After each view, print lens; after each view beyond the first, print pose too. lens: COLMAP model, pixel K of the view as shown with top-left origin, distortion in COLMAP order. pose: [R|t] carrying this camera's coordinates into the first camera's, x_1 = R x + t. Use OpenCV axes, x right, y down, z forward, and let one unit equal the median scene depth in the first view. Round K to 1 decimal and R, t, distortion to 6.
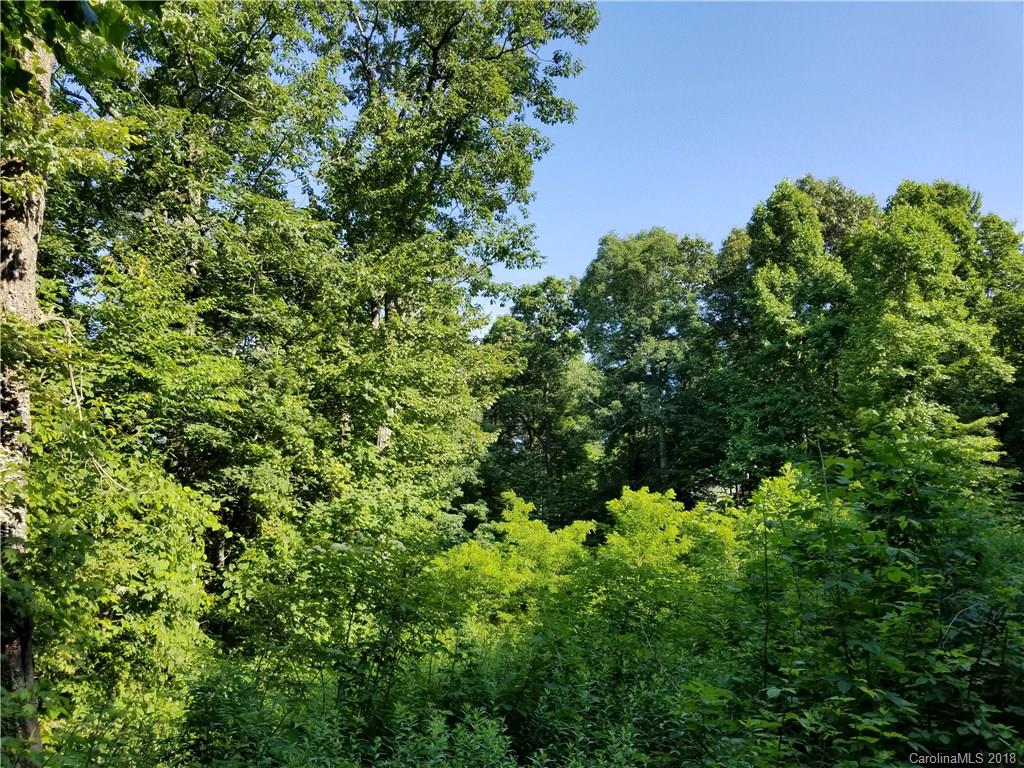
lens RADIAL K [[815.3, 0, 512.6], [0, 815.3, 384.7], [0, 0, 1]] dist [0.067644, -0.117723]
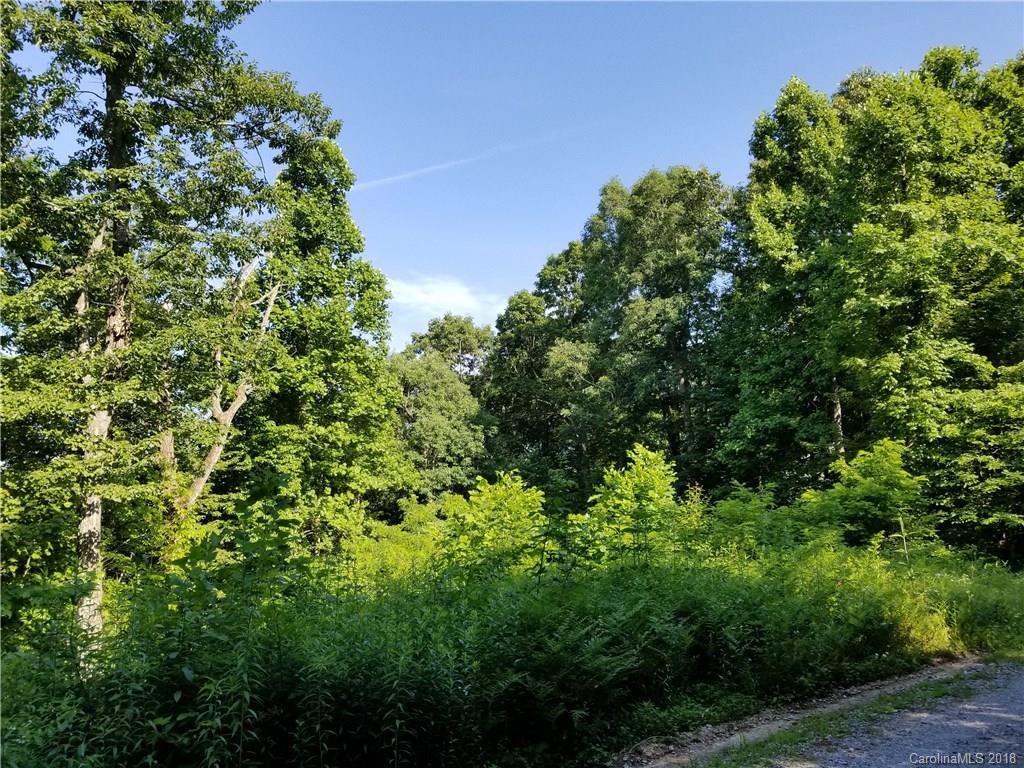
lens RADIAL K [[815.3, 0, 511.5], [0, 815.3, 383.1], [0, 0, 1]] dist [0.067644, -0.117723]
pose [[0.973413, -0.085982, -0.212305, 0.228811], [0.087831, 0.996135, -0.000725, 0.020222], [0.211547, -0.017941, 0.977203, 0.178902]]
